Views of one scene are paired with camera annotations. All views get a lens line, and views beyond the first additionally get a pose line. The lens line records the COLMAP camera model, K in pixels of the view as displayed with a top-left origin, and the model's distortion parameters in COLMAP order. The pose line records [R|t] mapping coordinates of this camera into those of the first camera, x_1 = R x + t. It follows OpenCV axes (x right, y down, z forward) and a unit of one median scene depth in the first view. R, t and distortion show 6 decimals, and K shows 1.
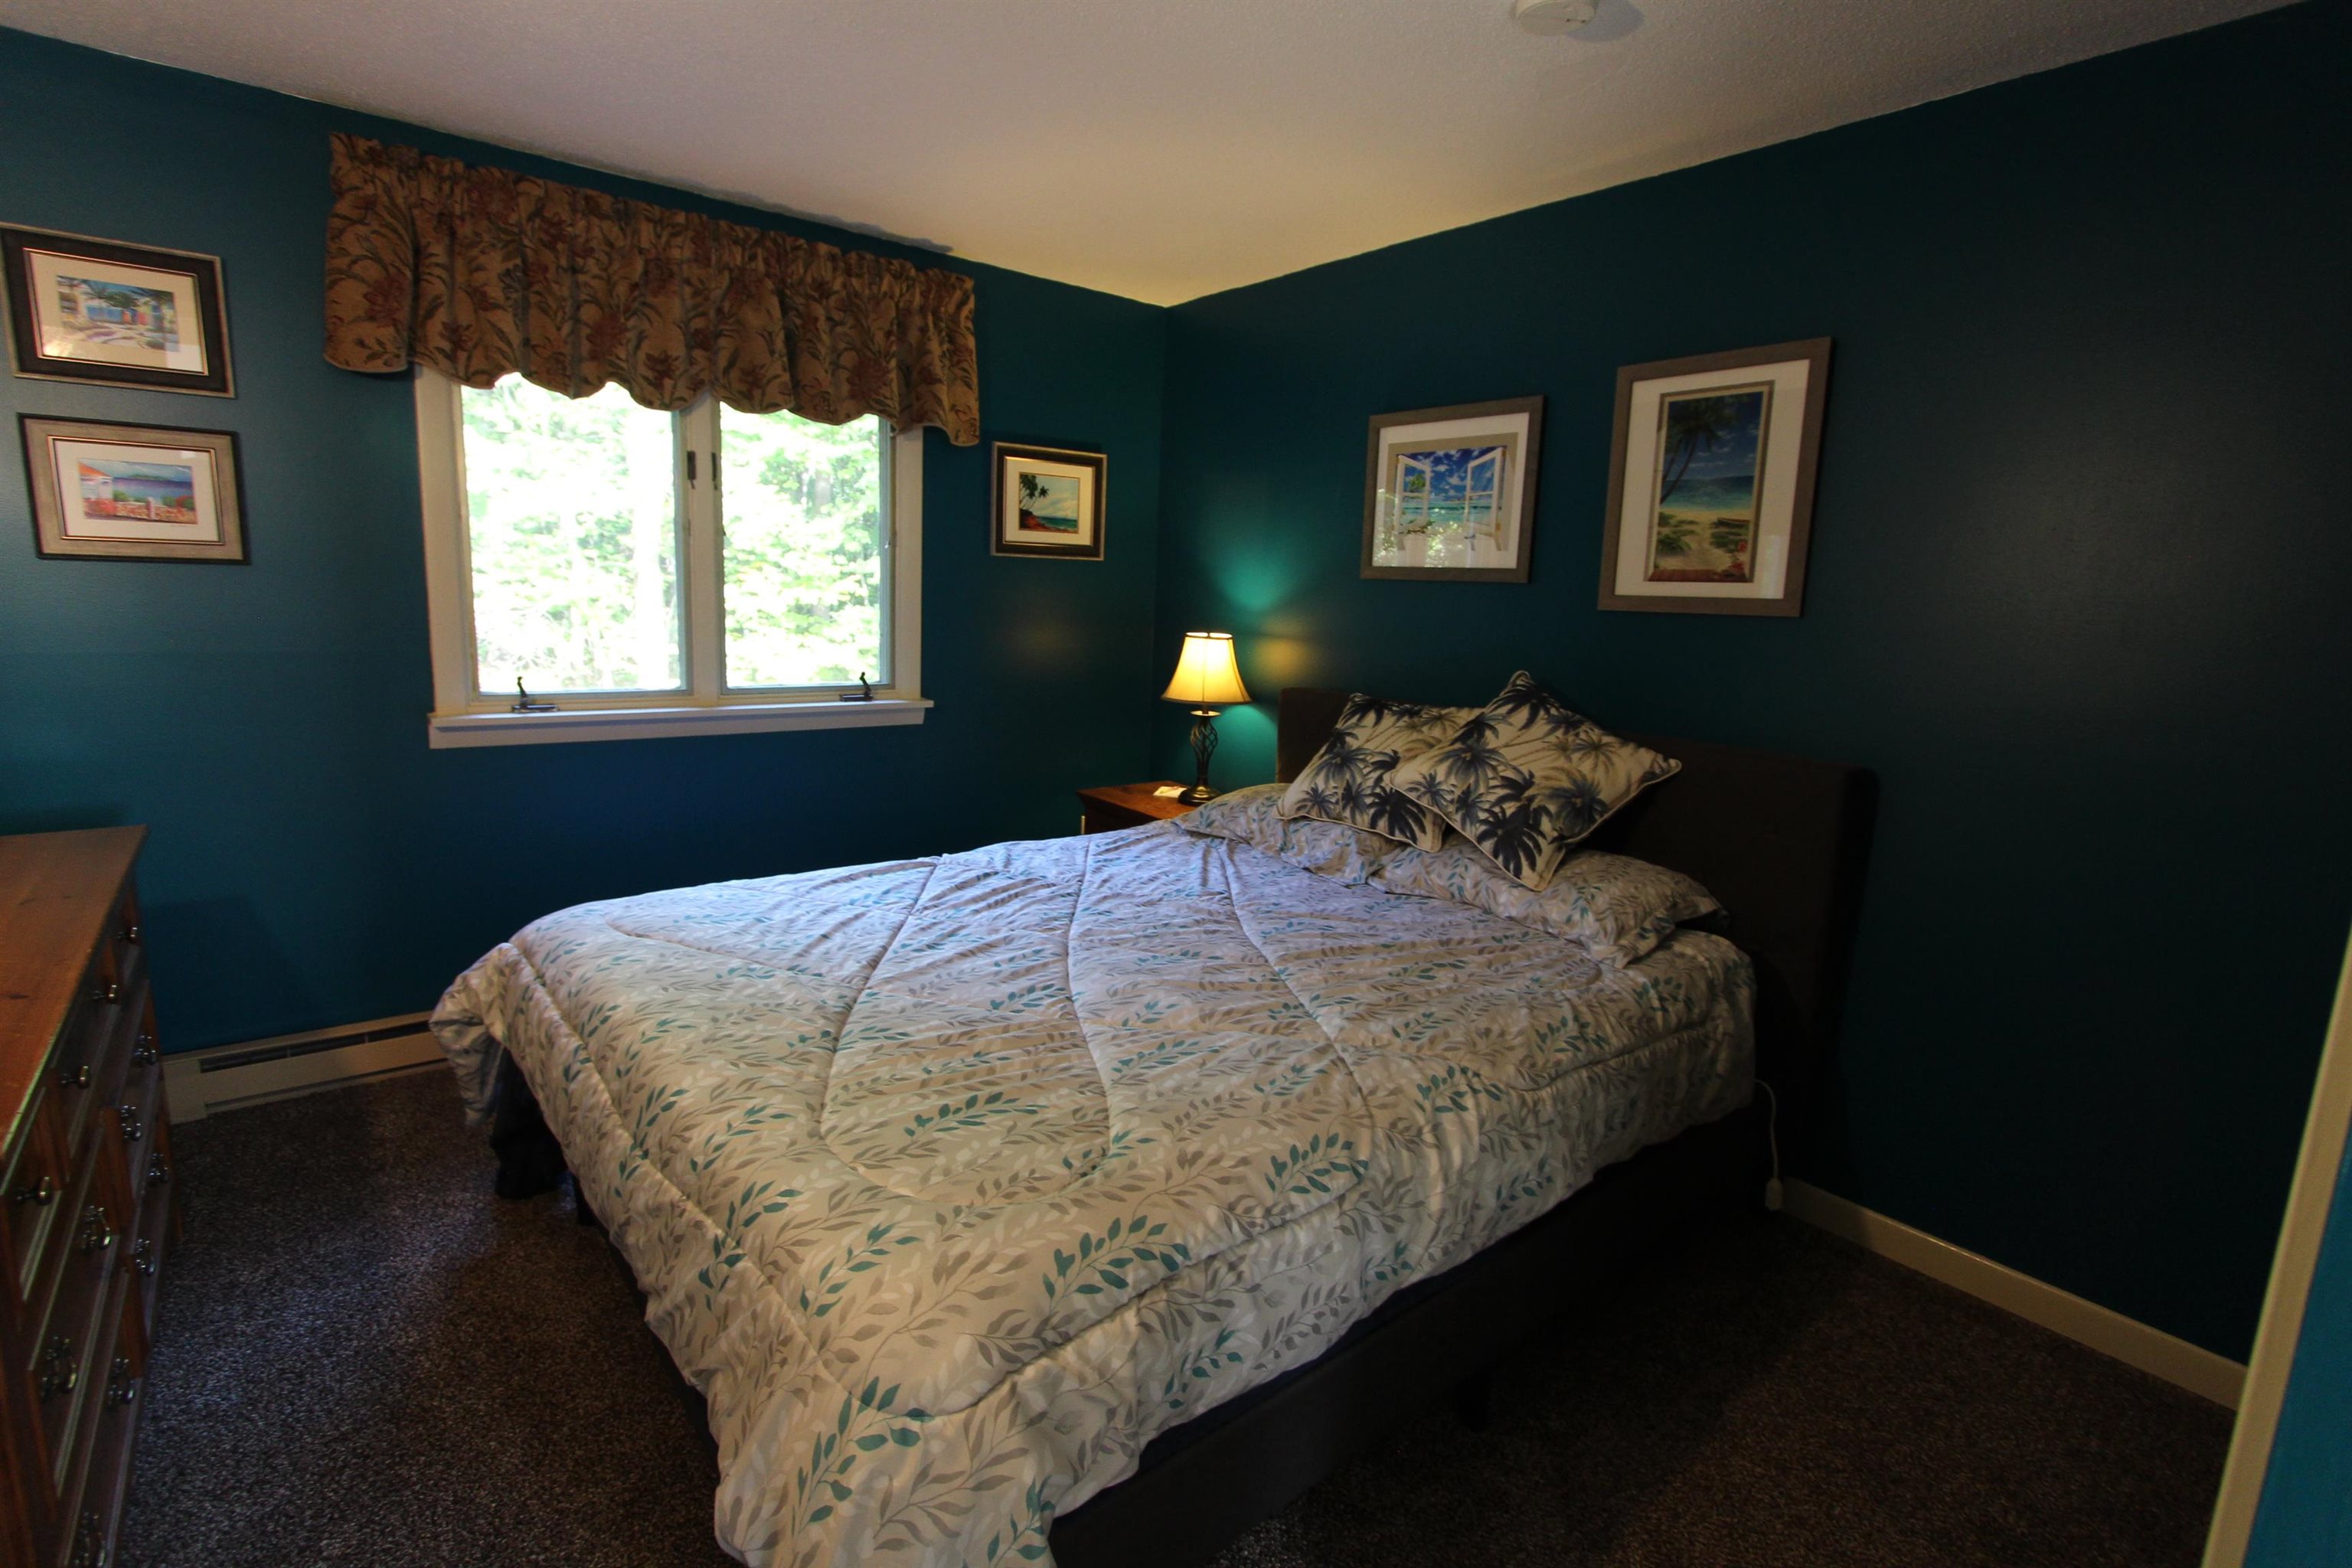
lens RADIAL K [[1086.3, 0, 1181.7], [0, 1086.3, 775.0], [0, 0, 1]] dist [-0.014617, 0.001792]
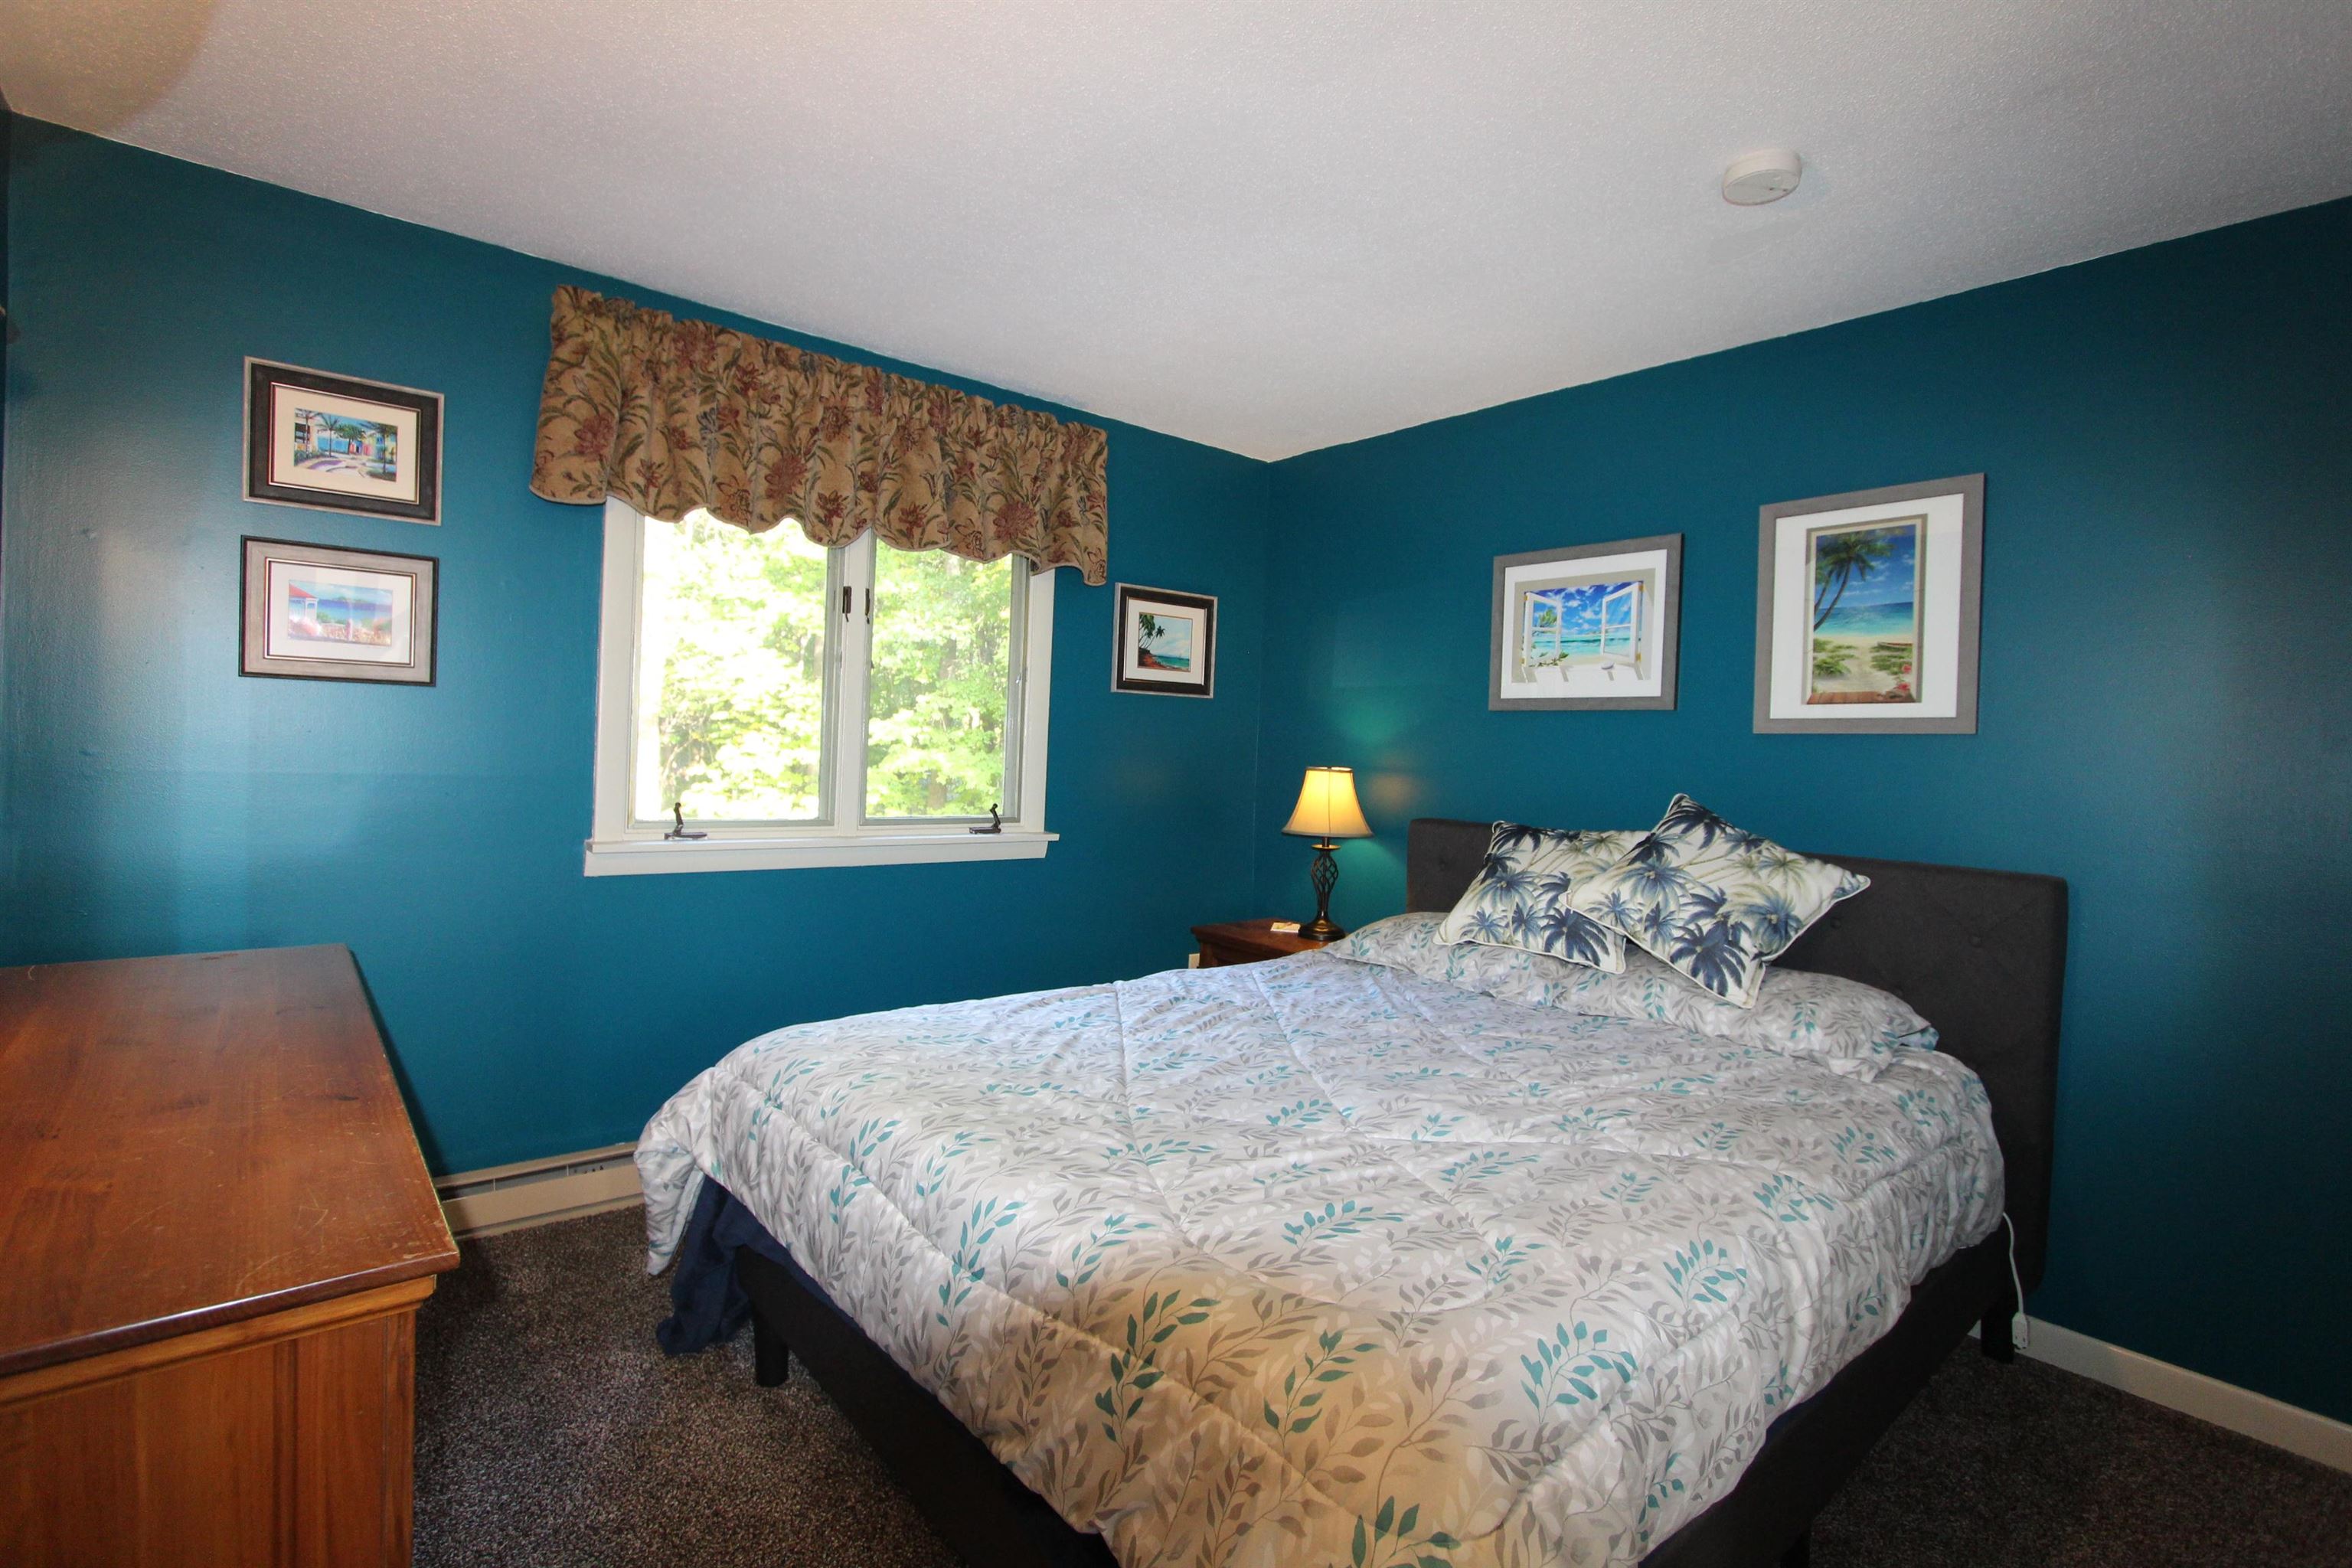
lens RADIAL K [[1086.3, 0, 1181.7], [0, 1086.3, 775.0], [0, 0, 1]] dist [-0.014617, 0.001792]
pose [[0.999767, -0.003430, 0.021292, -0.193943], [0.006537, 0.989020, -0.147640, 0.036842], [-0.020552, 0.147745, 0.988812, 0.007569]]
